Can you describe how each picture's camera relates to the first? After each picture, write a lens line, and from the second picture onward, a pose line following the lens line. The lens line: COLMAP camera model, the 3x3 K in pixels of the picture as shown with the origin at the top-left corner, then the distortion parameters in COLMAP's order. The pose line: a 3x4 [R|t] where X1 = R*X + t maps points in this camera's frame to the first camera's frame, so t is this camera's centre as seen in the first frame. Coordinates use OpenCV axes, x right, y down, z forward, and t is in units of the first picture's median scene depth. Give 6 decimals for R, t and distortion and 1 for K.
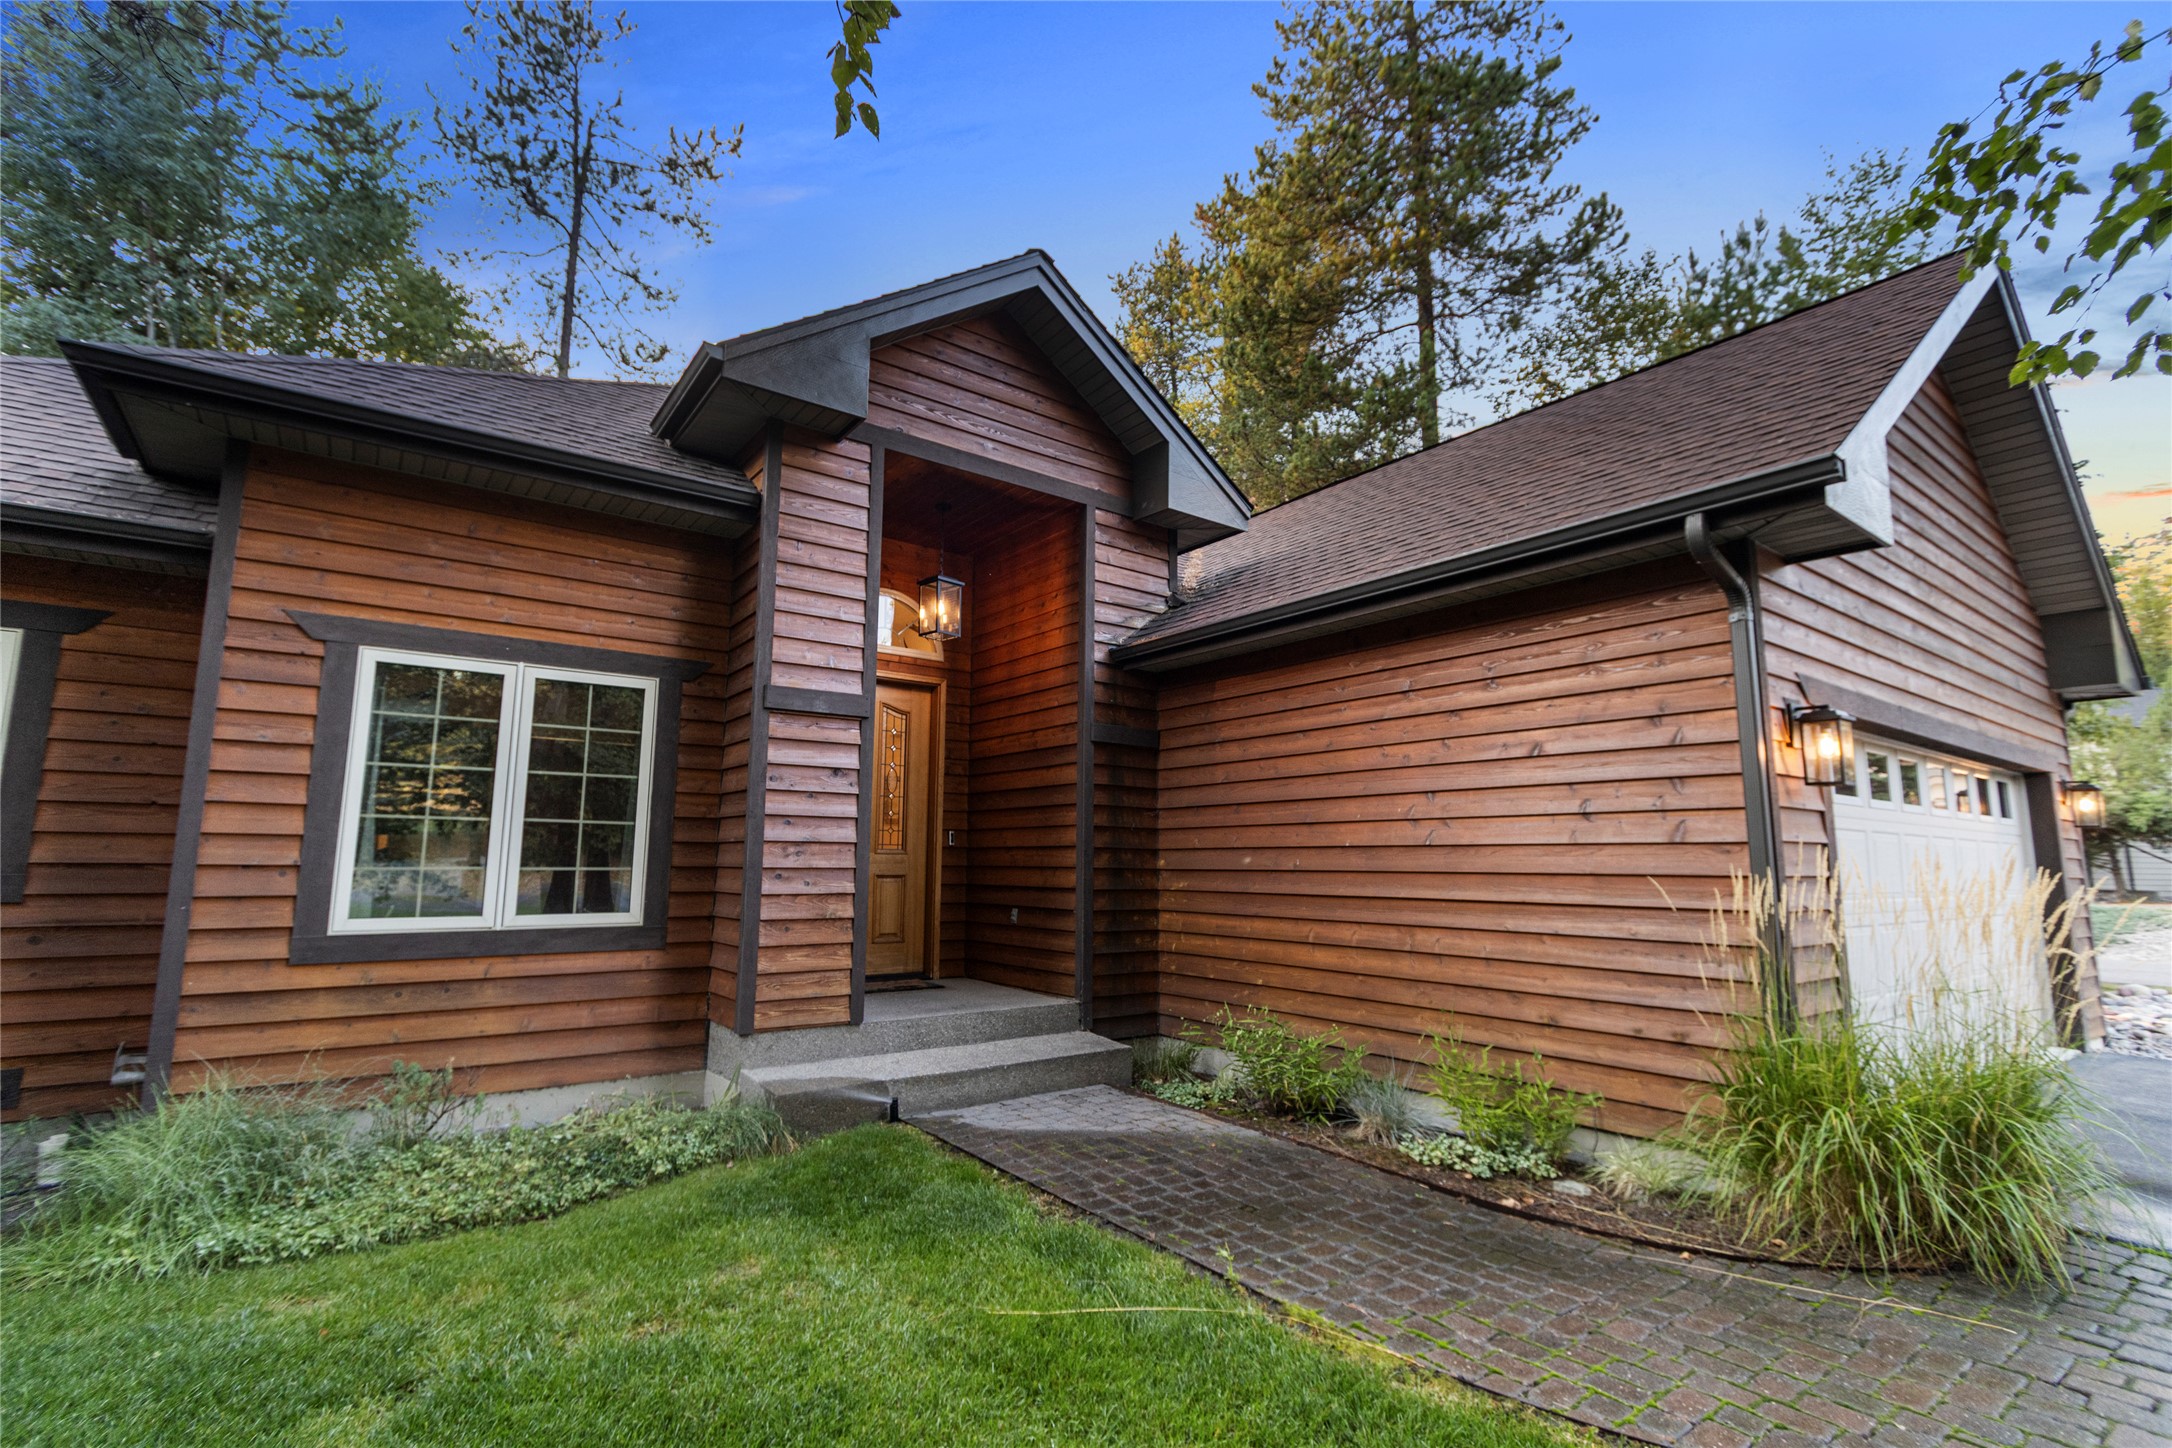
lens RADIAL K [[1018.7, 0, 1088.0], [0, 1018.7, 739.5], [0, 0, 1]] dist [-0.011096, -0.000360]
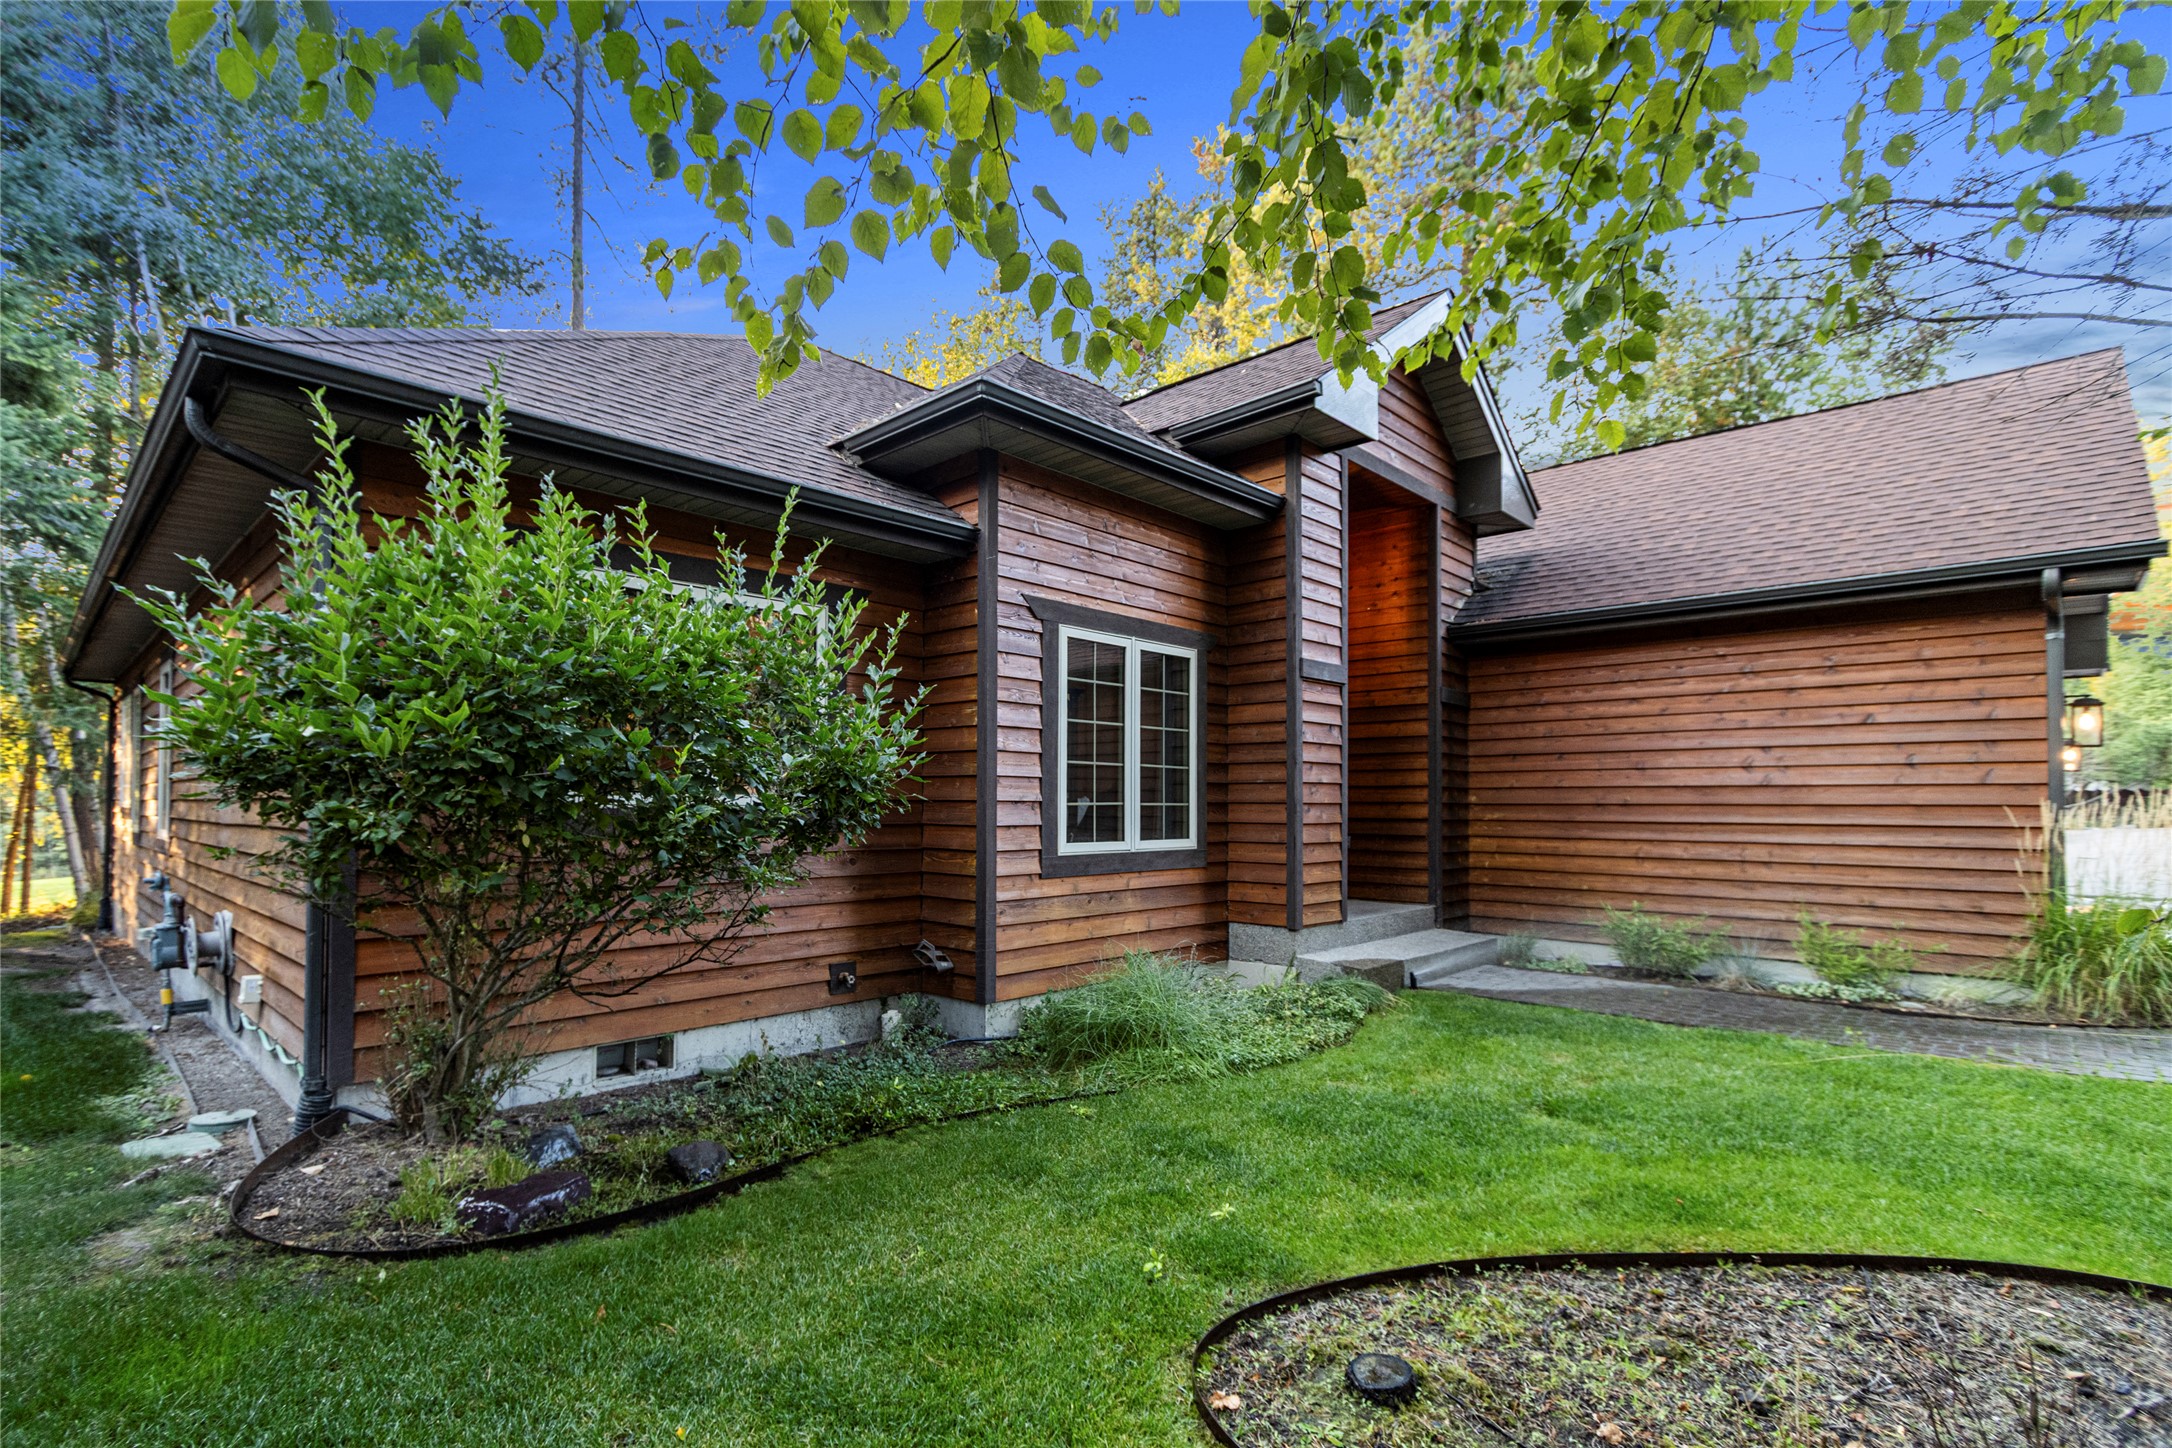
lens RADIAL K [[1025.7, 0, 1081.9], [0, 1025.7, 812.5], [0, 0, 1]] dist [-0.011229, -0.000625]
pose [[0.987073, -0.004559, 0.160208, -0.784337], [-0.016479, 0.991410, 0.129746, -0.024340], [-0.159423, -0.130709, 0.978519, -0.216041]]
